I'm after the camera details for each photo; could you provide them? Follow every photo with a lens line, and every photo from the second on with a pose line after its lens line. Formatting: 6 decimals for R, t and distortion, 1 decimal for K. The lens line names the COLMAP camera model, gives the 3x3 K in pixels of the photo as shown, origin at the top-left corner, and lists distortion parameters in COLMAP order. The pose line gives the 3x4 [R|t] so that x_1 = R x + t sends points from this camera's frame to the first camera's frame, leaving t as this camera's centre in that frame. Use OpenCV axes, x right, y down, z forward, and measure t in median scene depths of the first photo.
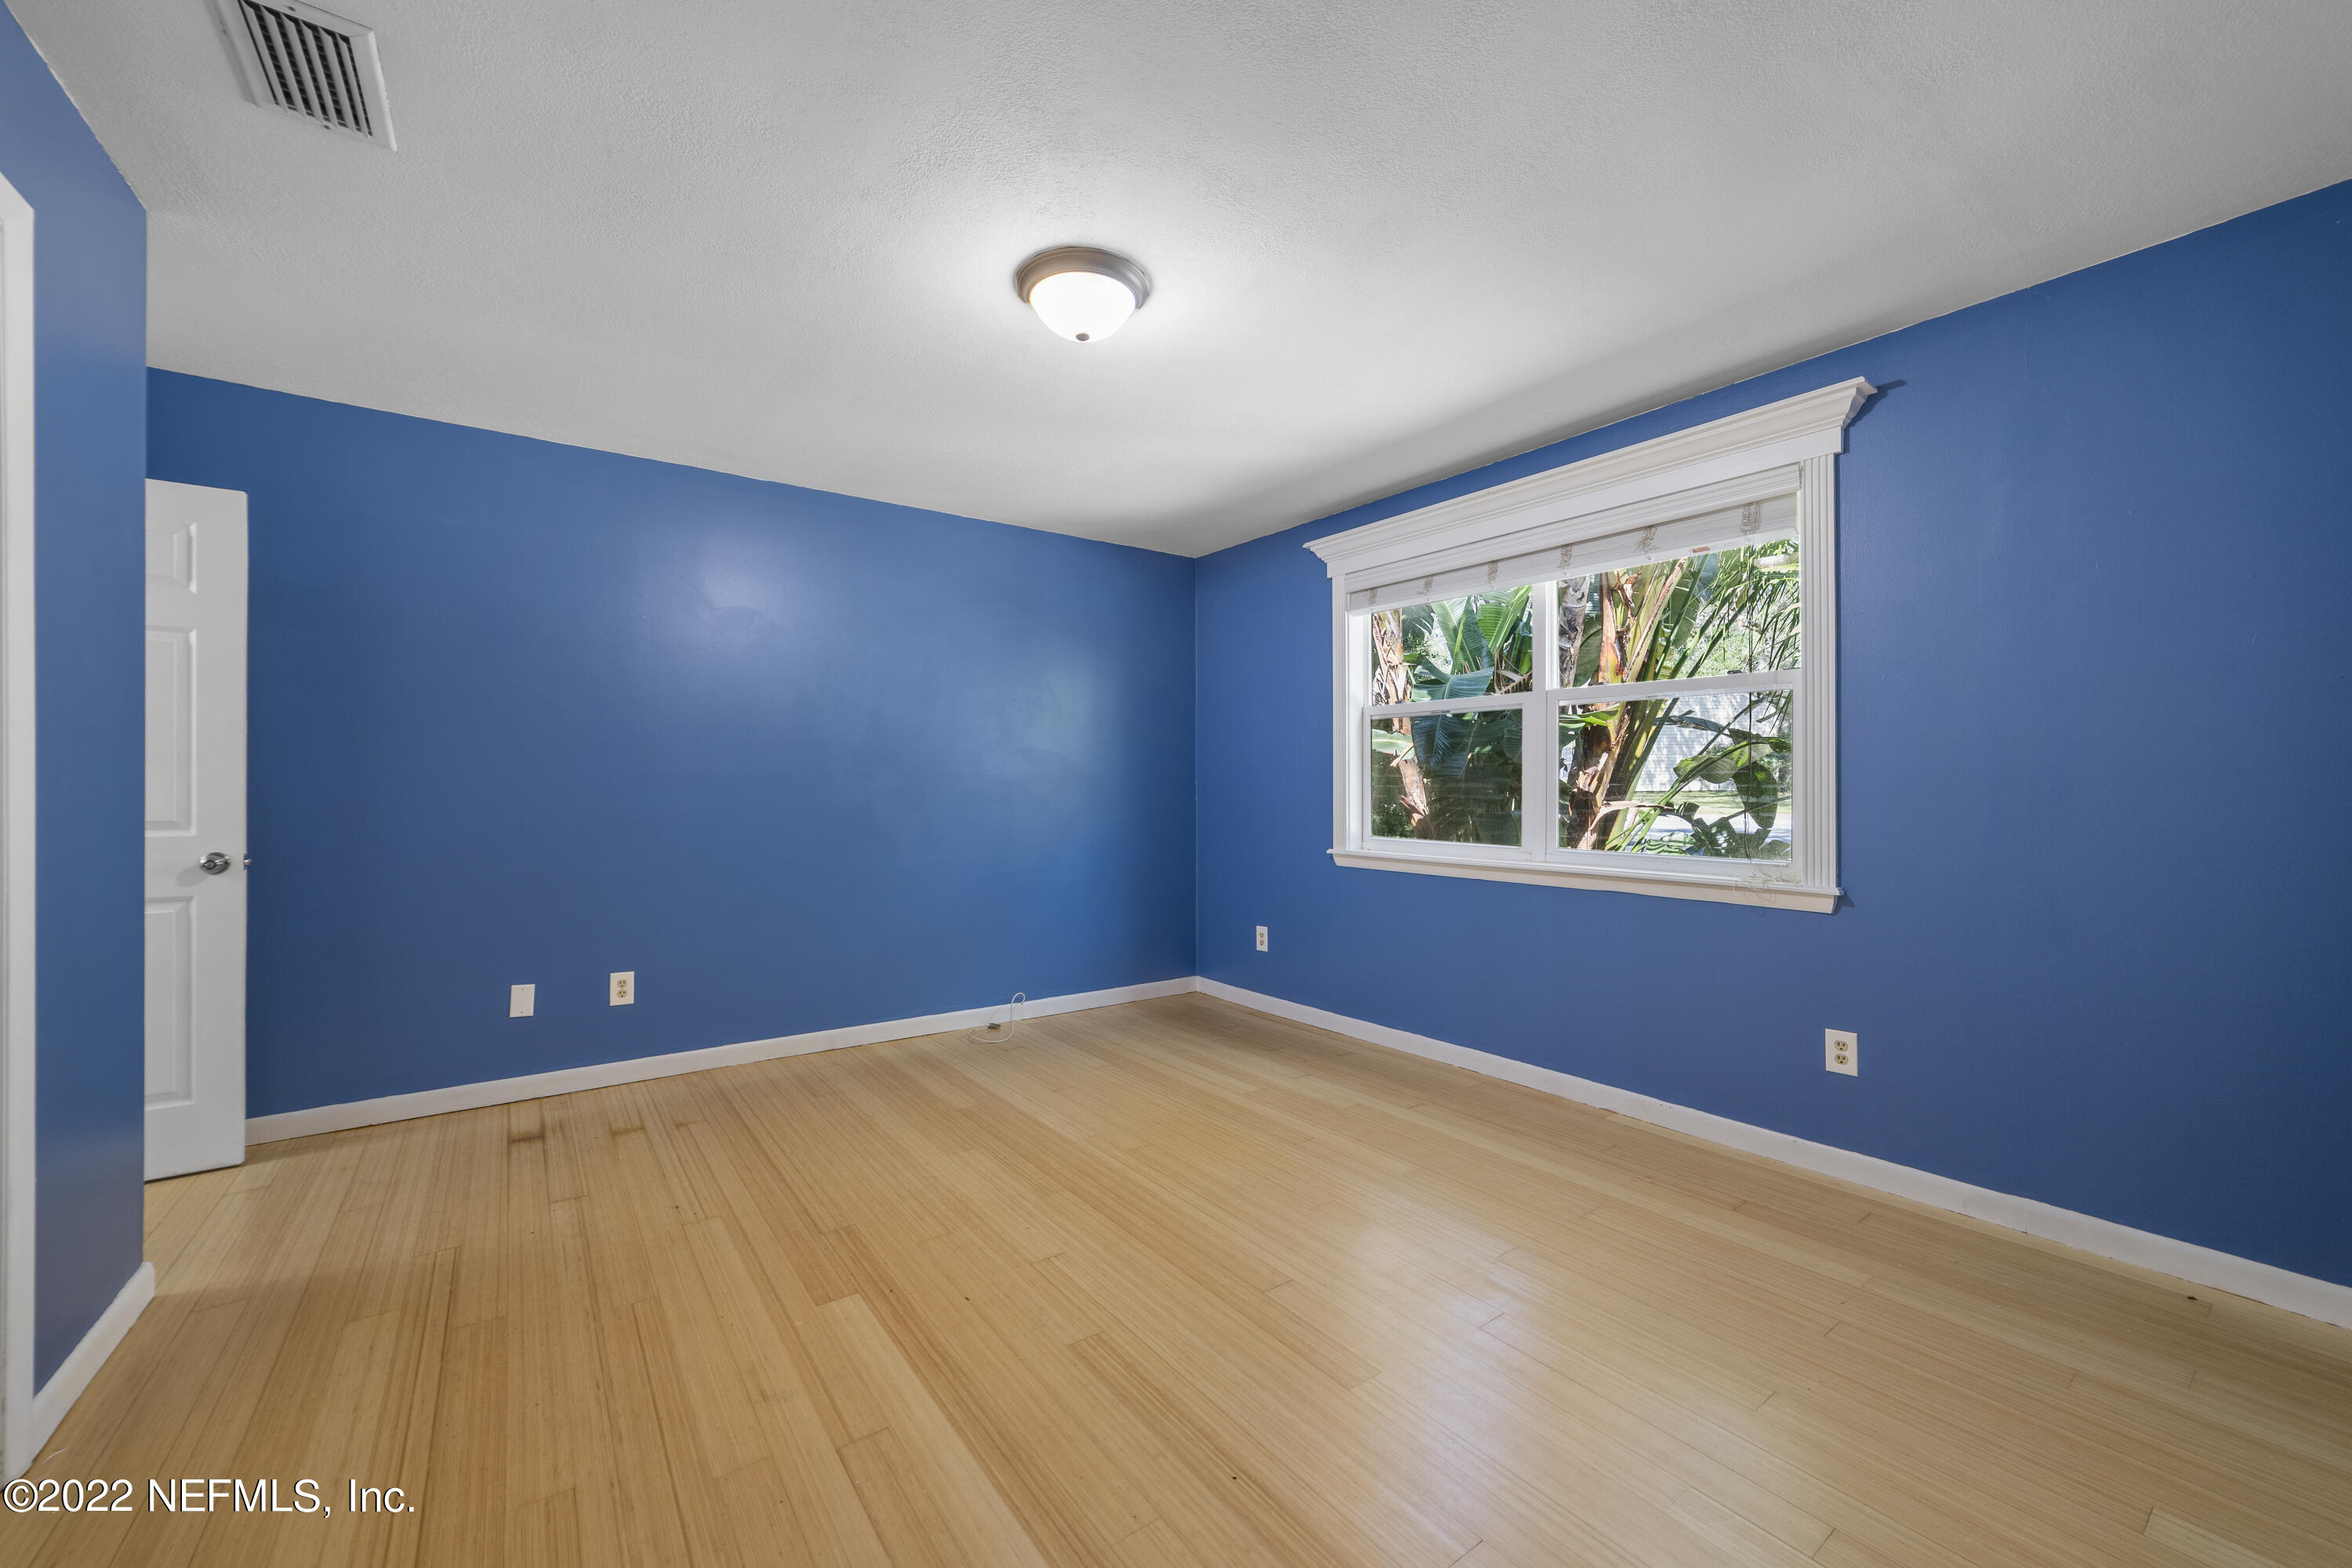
lens RADIAL K [[897.2, 0, 1166.8], [0, 897.2, 781.3], [0, 0, 1]] dist [-0.018697, 0.007110]
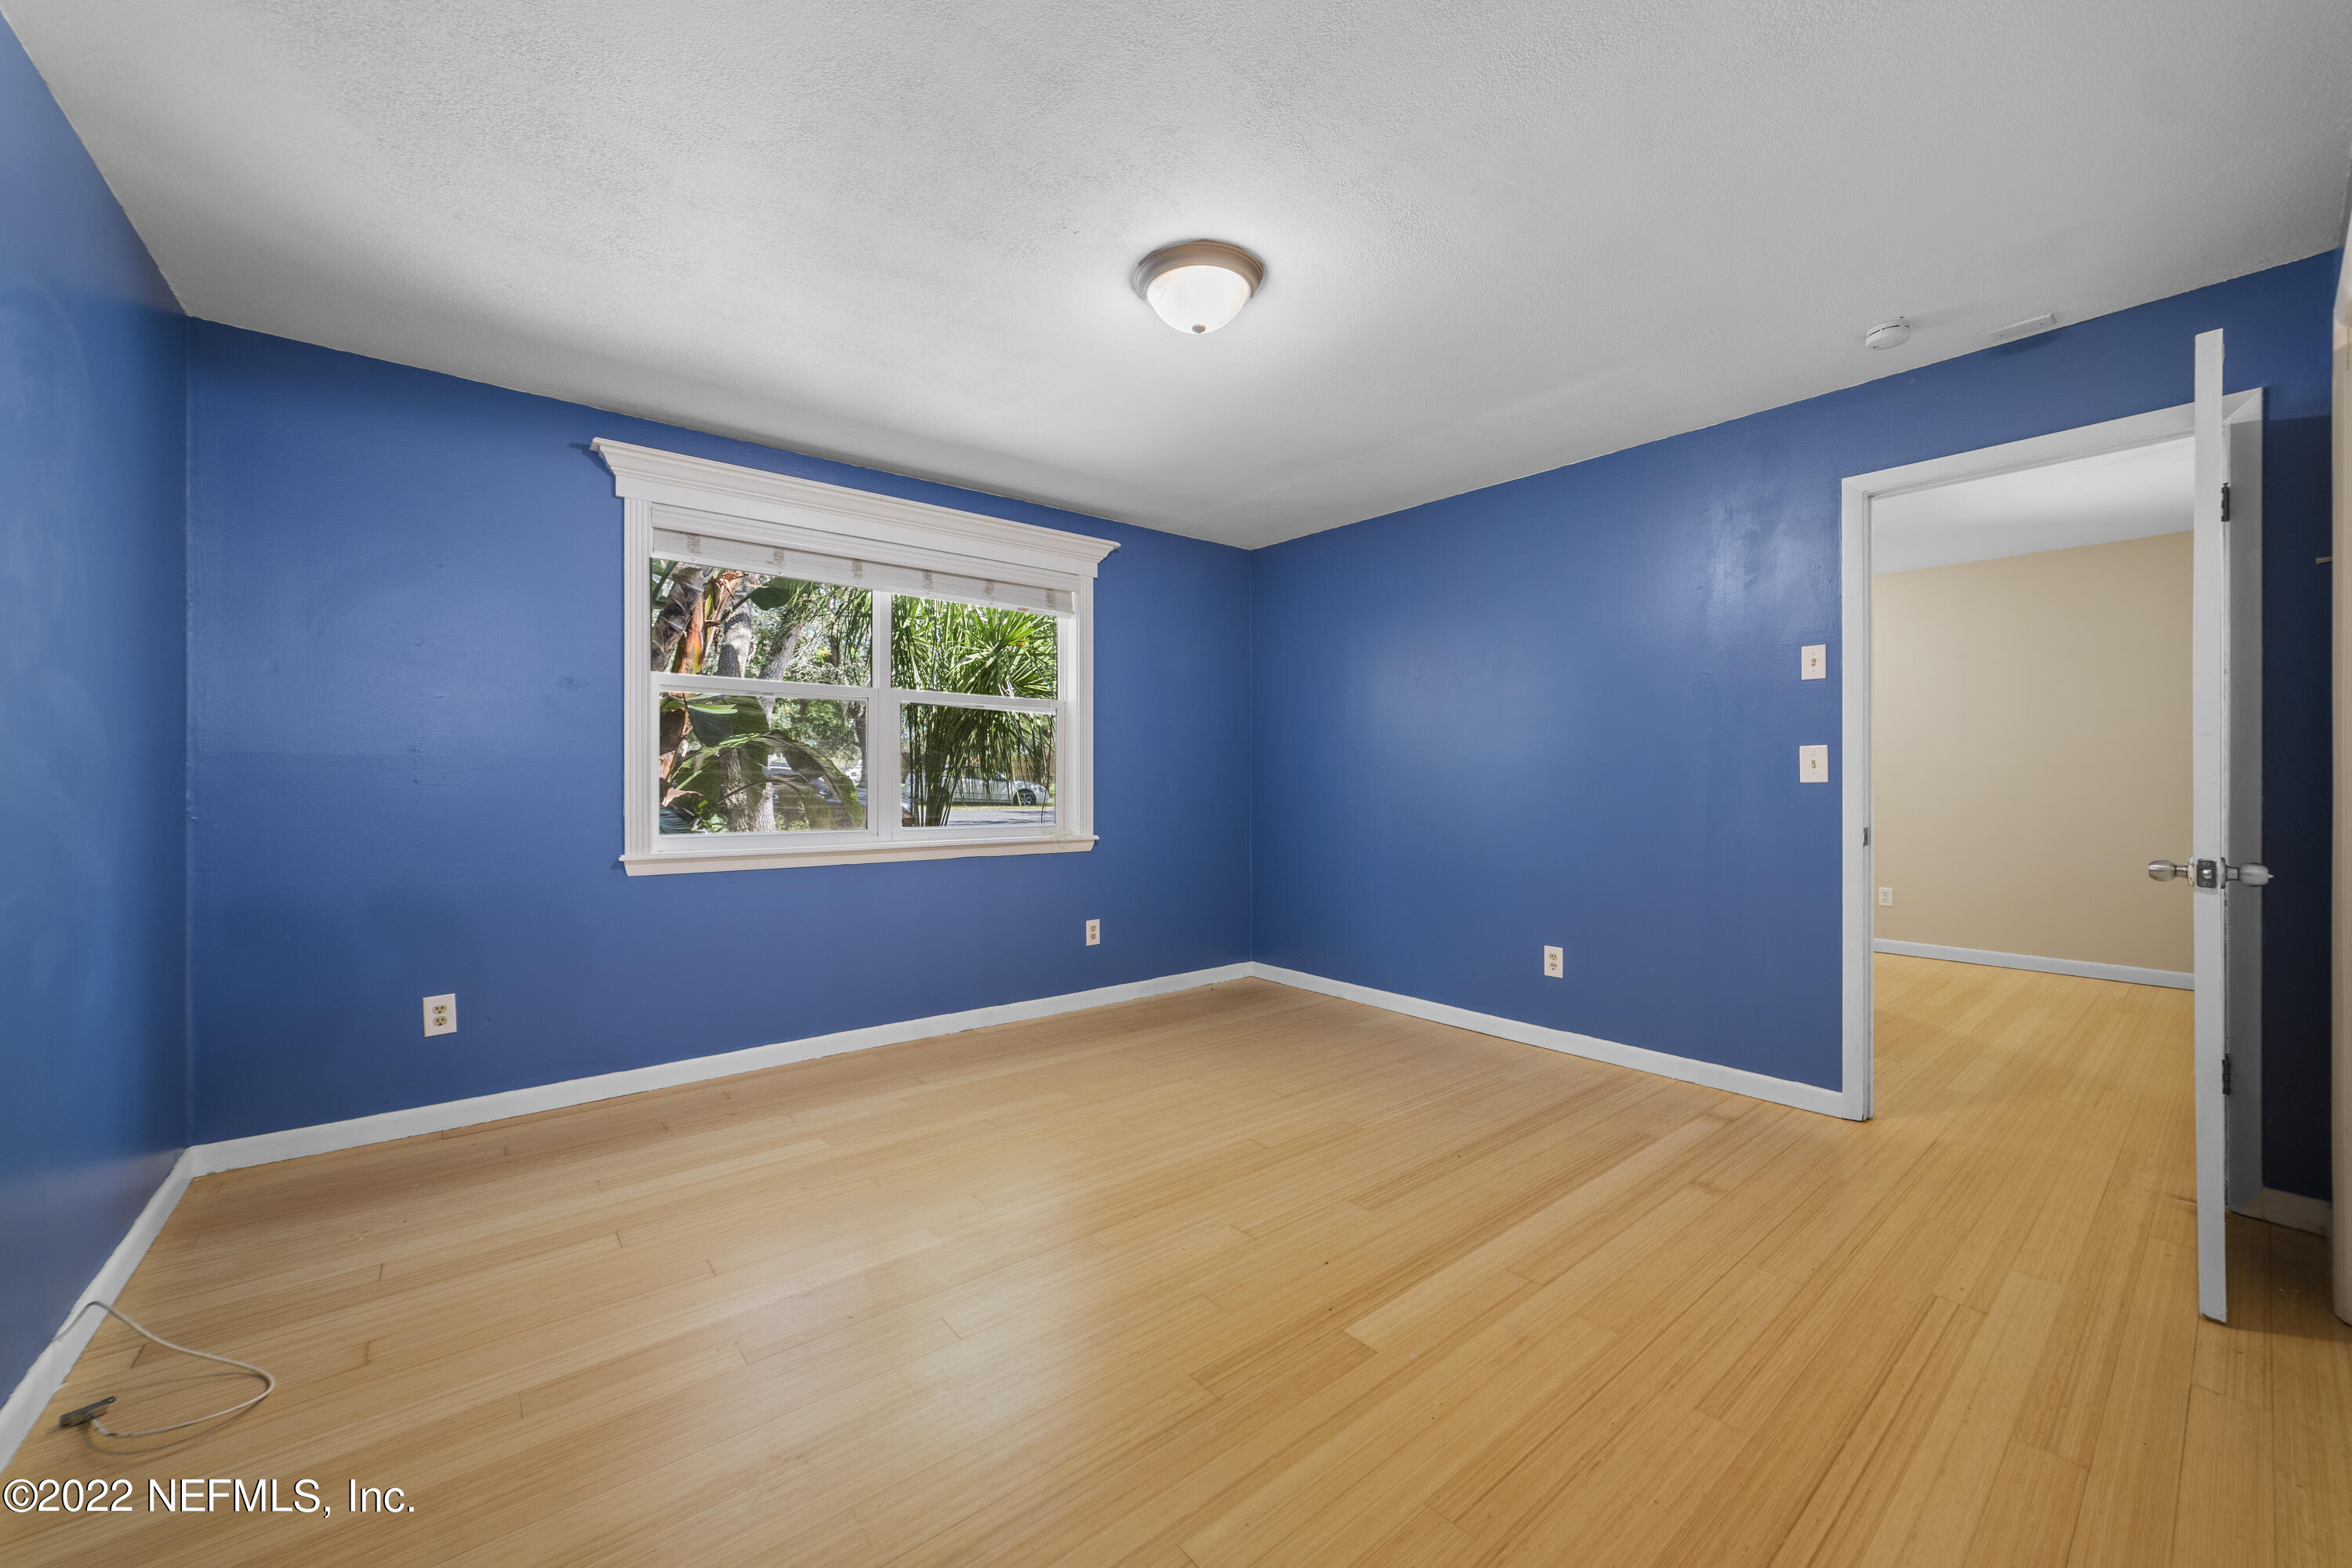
lens RADIAL K [[897.2, 0, 1166.8], [0, 897.2, 781.3], [0, 0, 1]] dist [-0.018697, 0.007110]
pose [[-0.048746, -0.001674, 0.998810, -1.137591], [-0.010090, 0.999948, 0.001184, 0.015620], [-0.998760, -0.010020, -0.048760, 1.125413]]
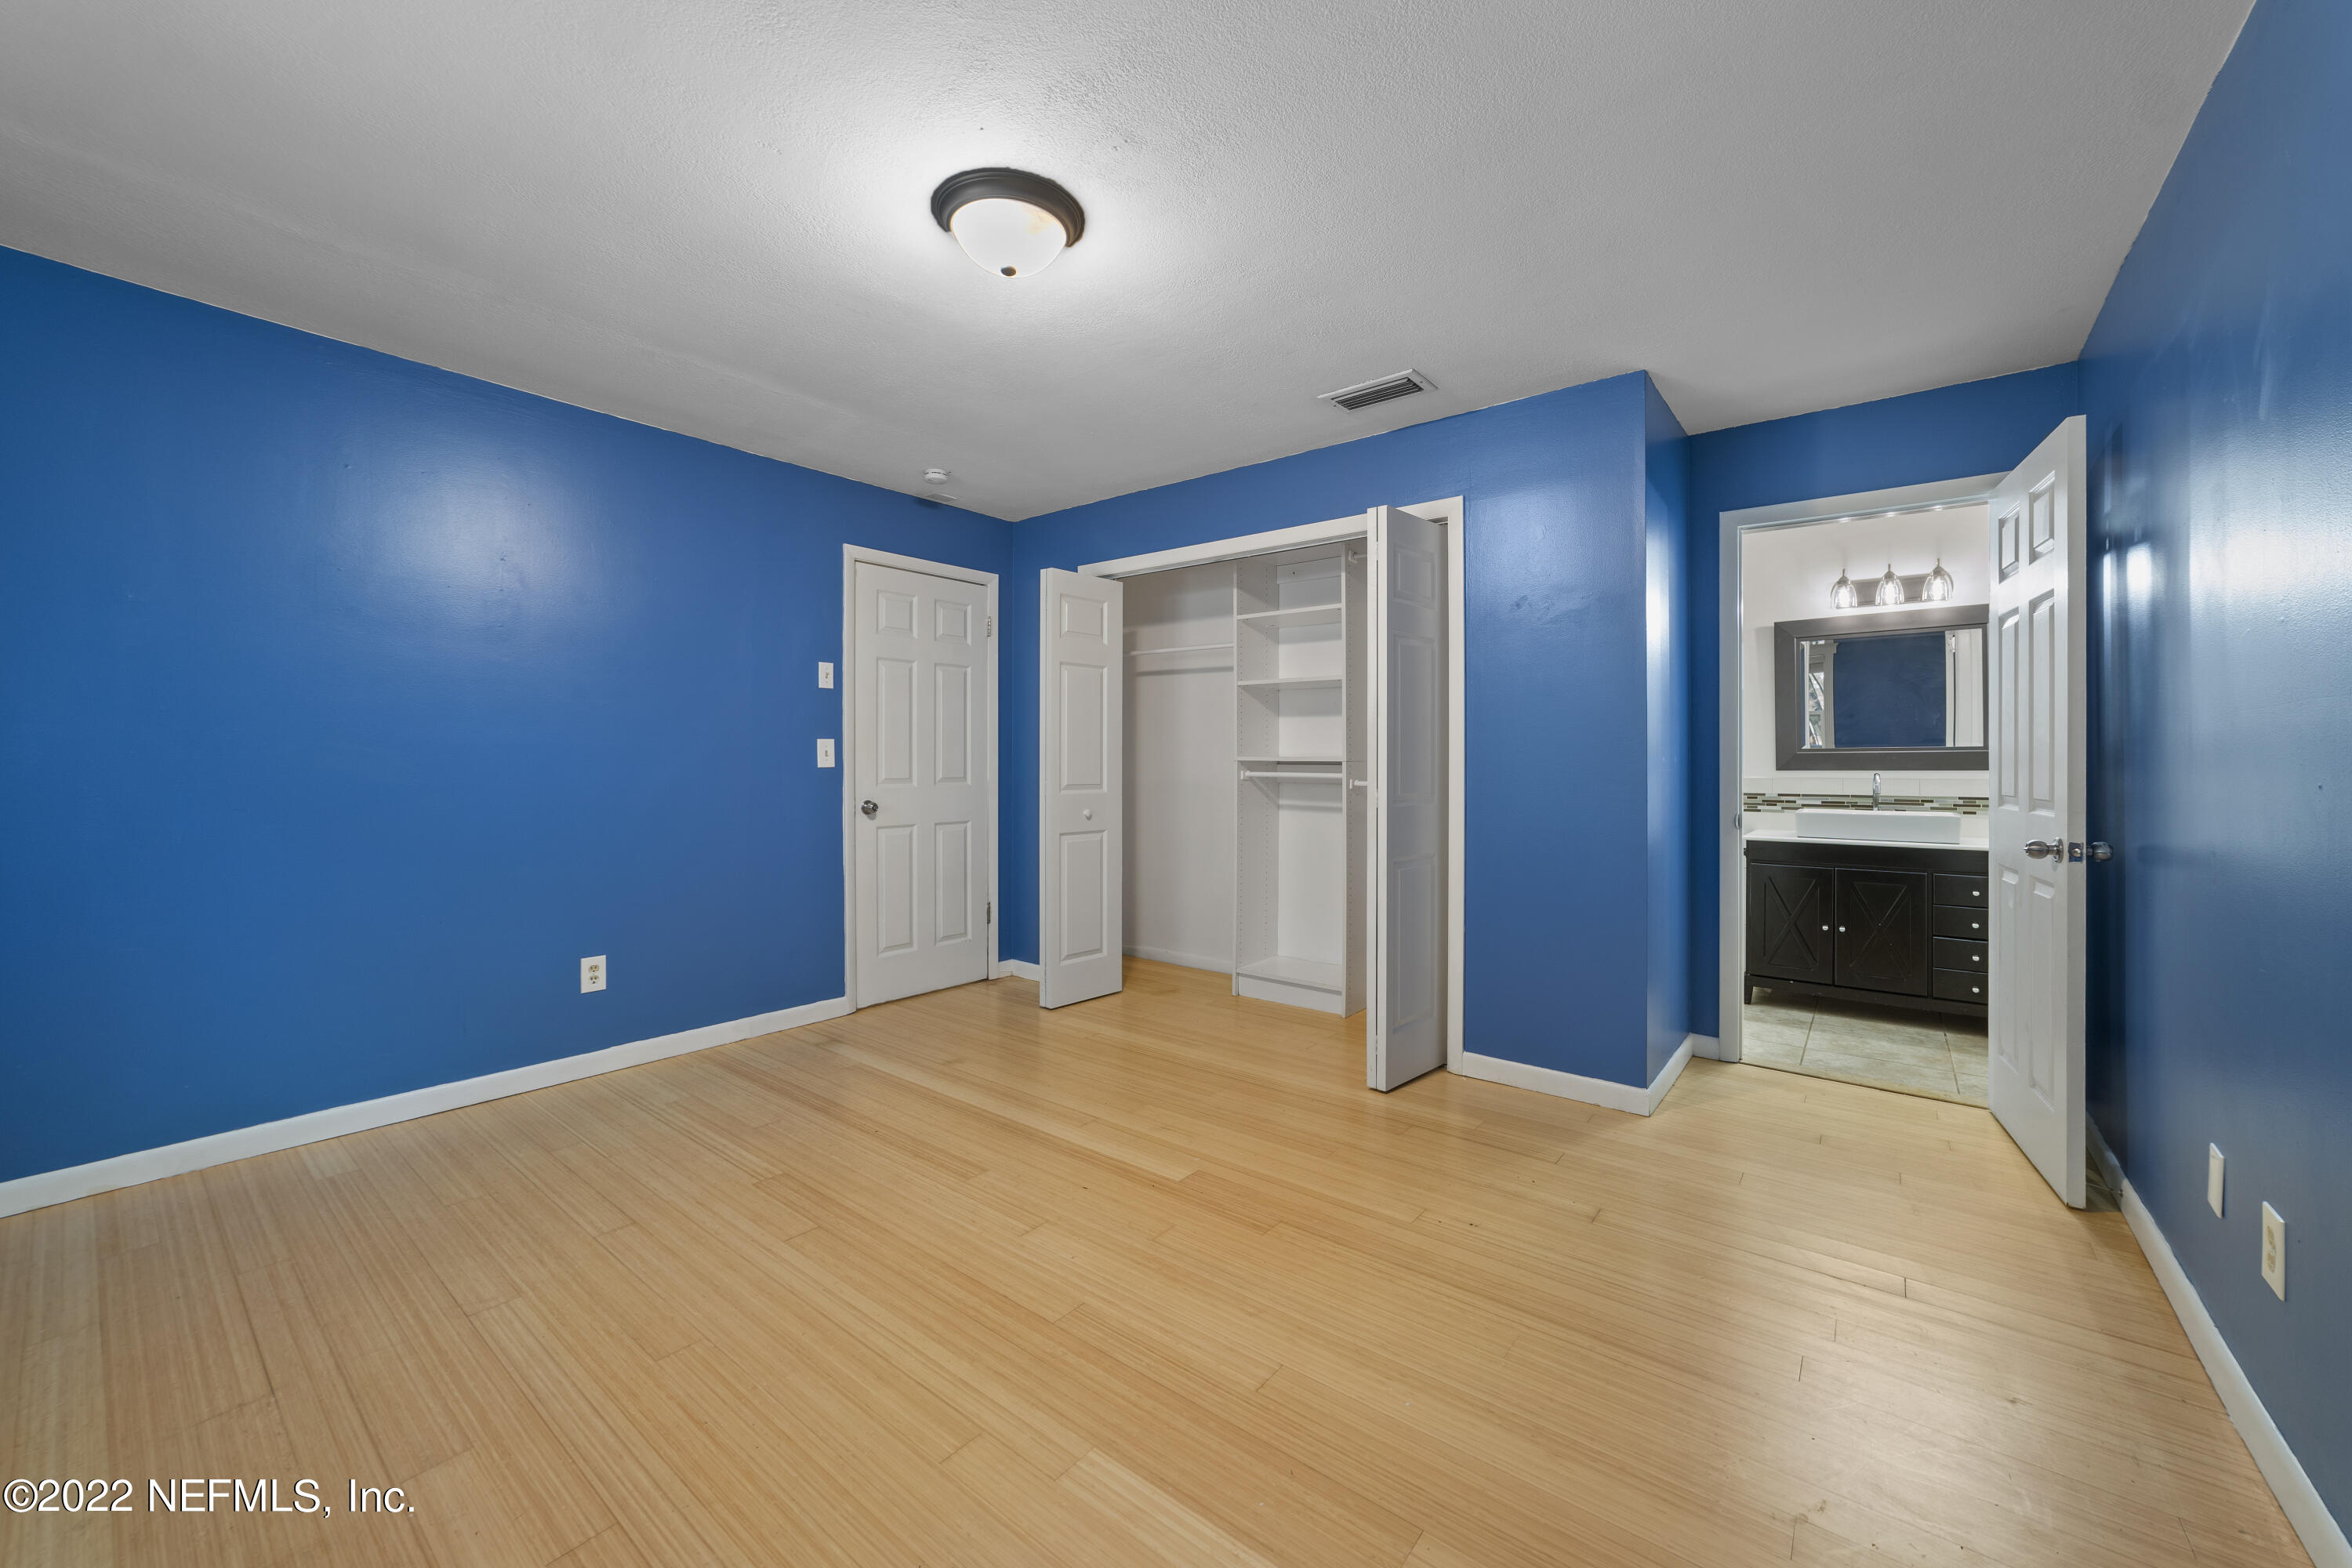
lens RADIAL K [[904.2, 0, 1175.5], [0, 904.2, 772.9], [0, 0, 1]] dist [-0.018535, 0.009444]
pose [[-0.964352, 0.001593, -0.264620, -0.019053], [0.001613, 0.999999, 0.000143, 0.019348], [0.264619, -0.000289, -0.964353, 1.993727]]
